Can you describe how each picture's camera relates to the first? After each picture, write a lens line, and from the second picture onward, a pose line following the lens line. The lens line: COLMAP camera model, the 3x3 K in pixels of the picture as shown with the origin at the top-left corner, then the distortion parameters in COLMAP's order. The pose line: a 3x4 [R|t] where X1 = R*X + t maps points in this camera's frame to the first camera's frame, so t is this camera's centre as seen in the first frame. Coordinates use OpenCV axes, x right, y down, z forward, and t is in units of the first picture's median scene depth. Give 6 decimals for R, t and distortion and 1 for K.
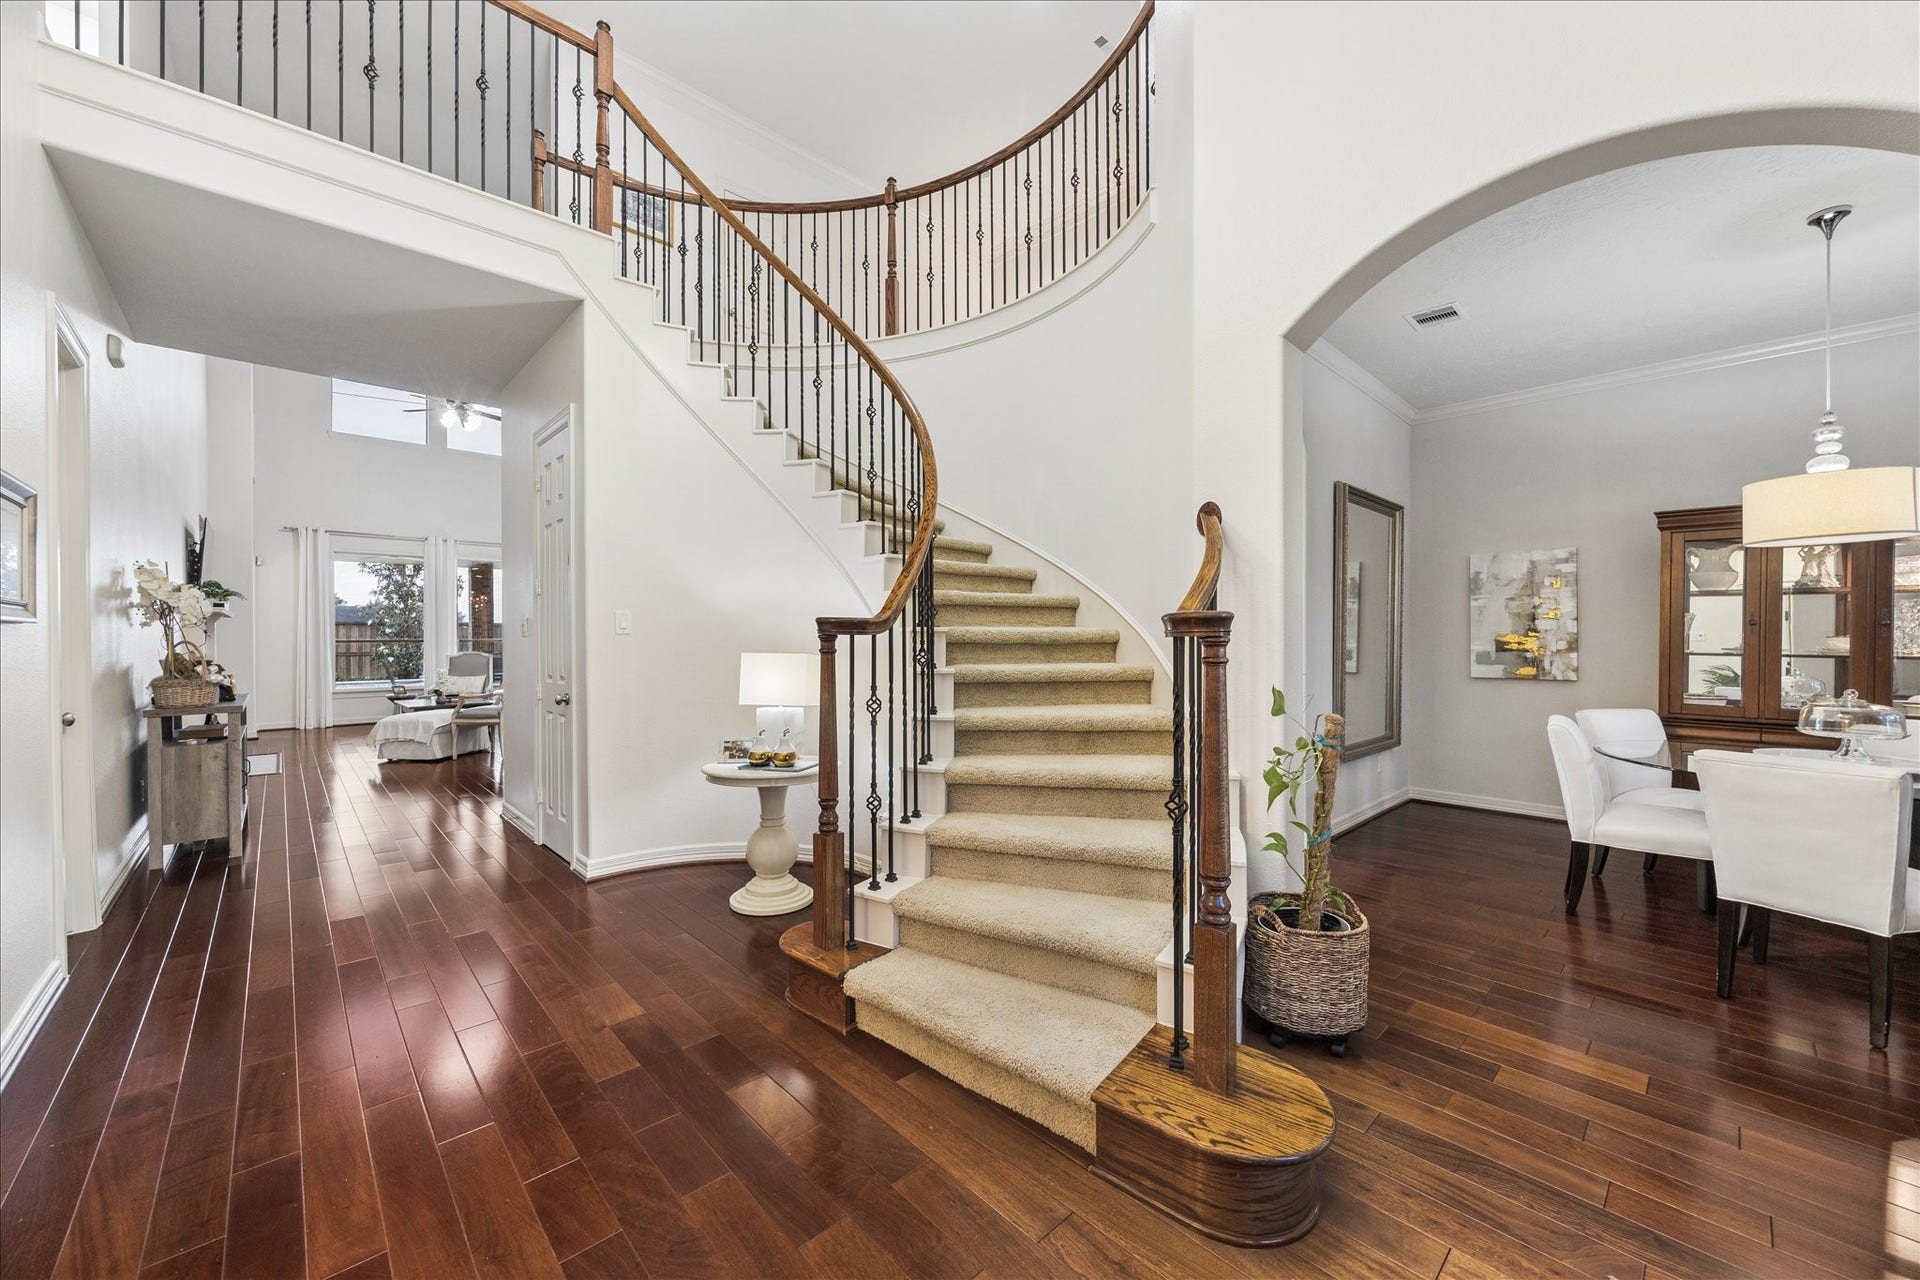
lens RADIAL K [[733.1, 0, 952.3], [0, 733.1, 645.1], [0, 0, 1]] dist [0.010296, -0.000001]
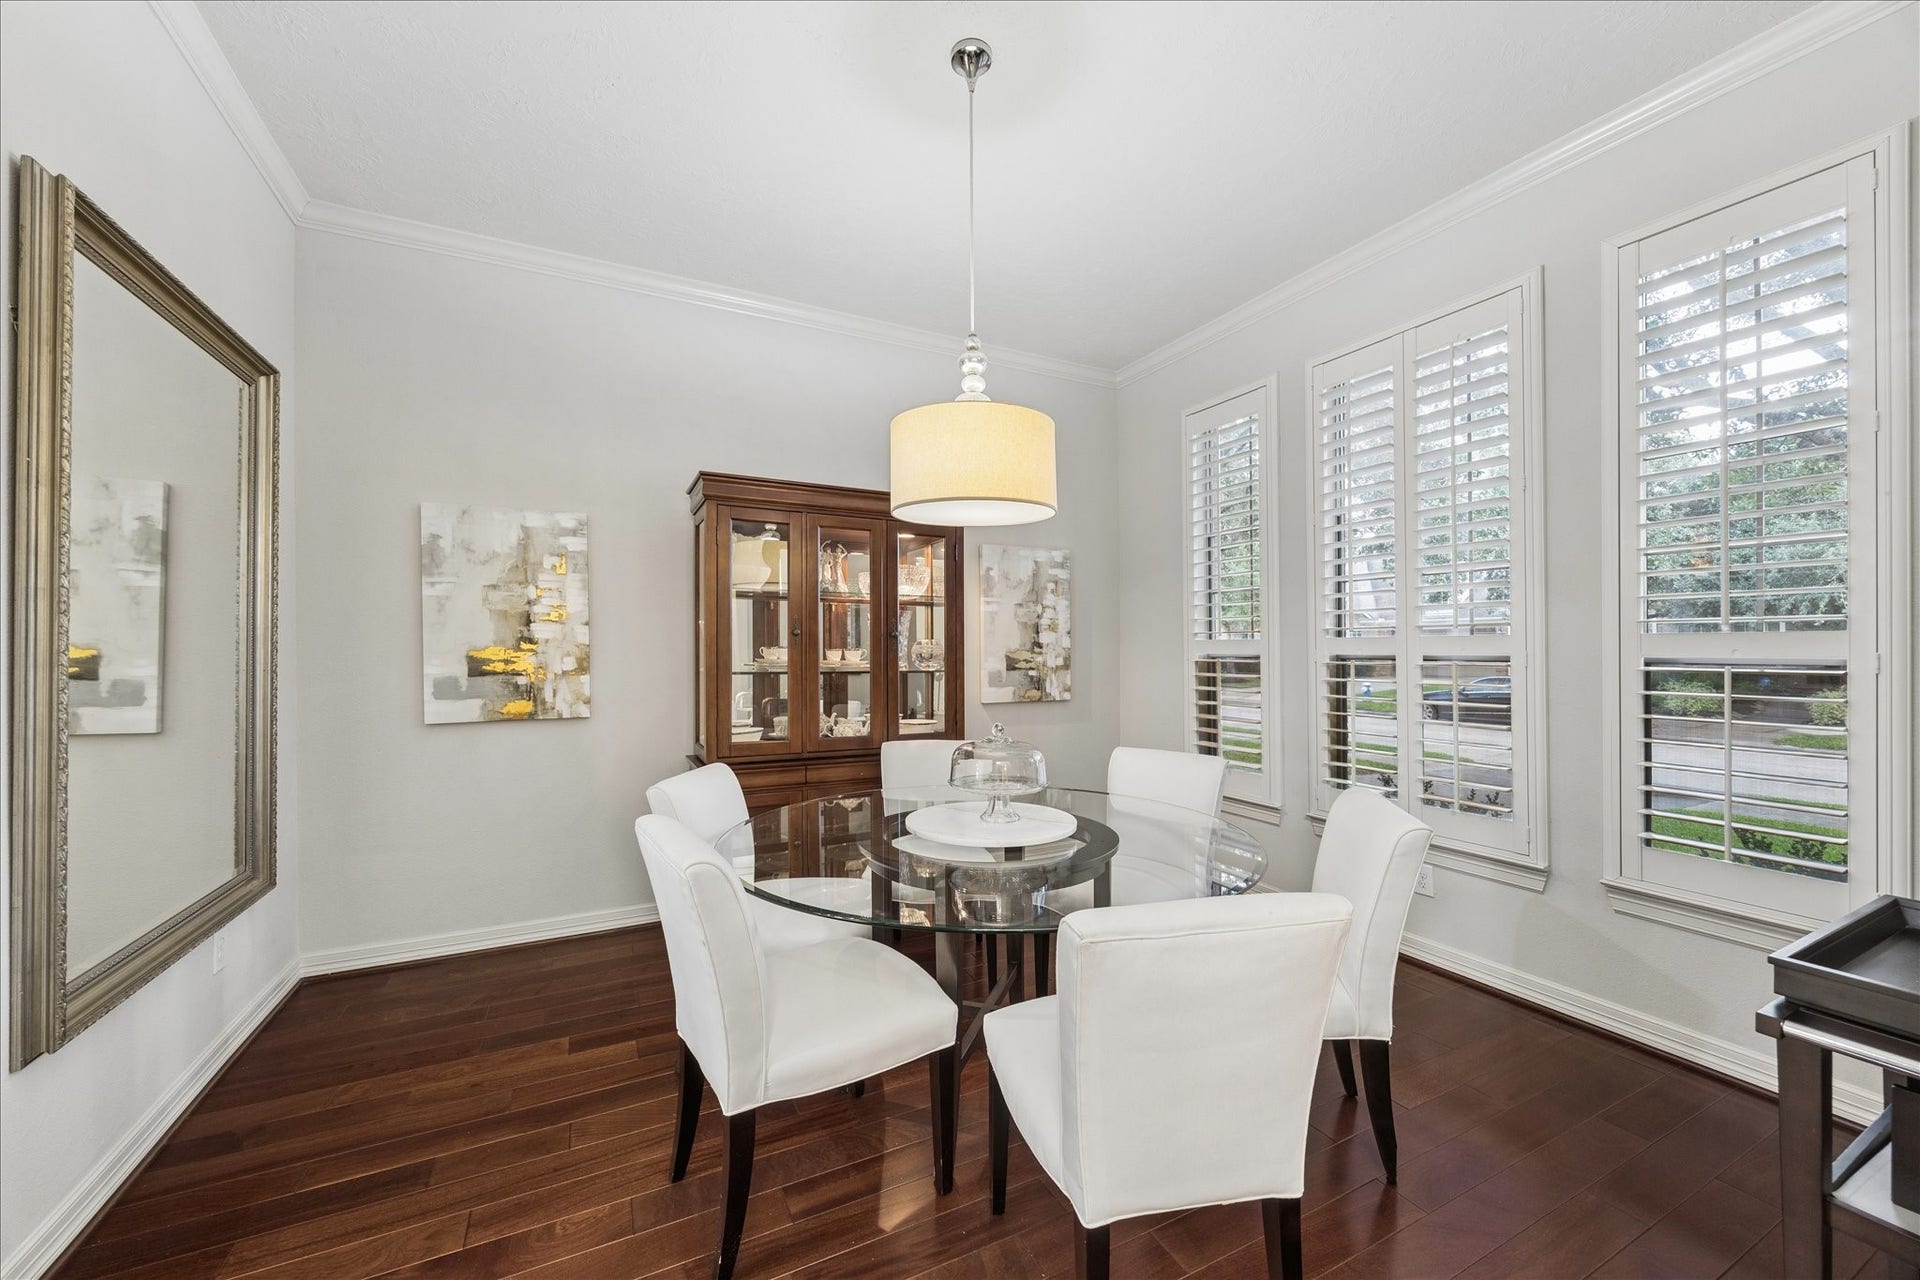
lens RADIAL K [[733.1, 0, 956.5], [0, 733.1, 648.4], [0, 0, 1]] dist [0.010296, -0.000001]
pose [[0.277919, -0.000055, 0.960605, 0.298334], [0.010134, 0.999945, -0.002875, -0.007728], [-0.960551, 0.010534, 0.277904, 0.486912]]
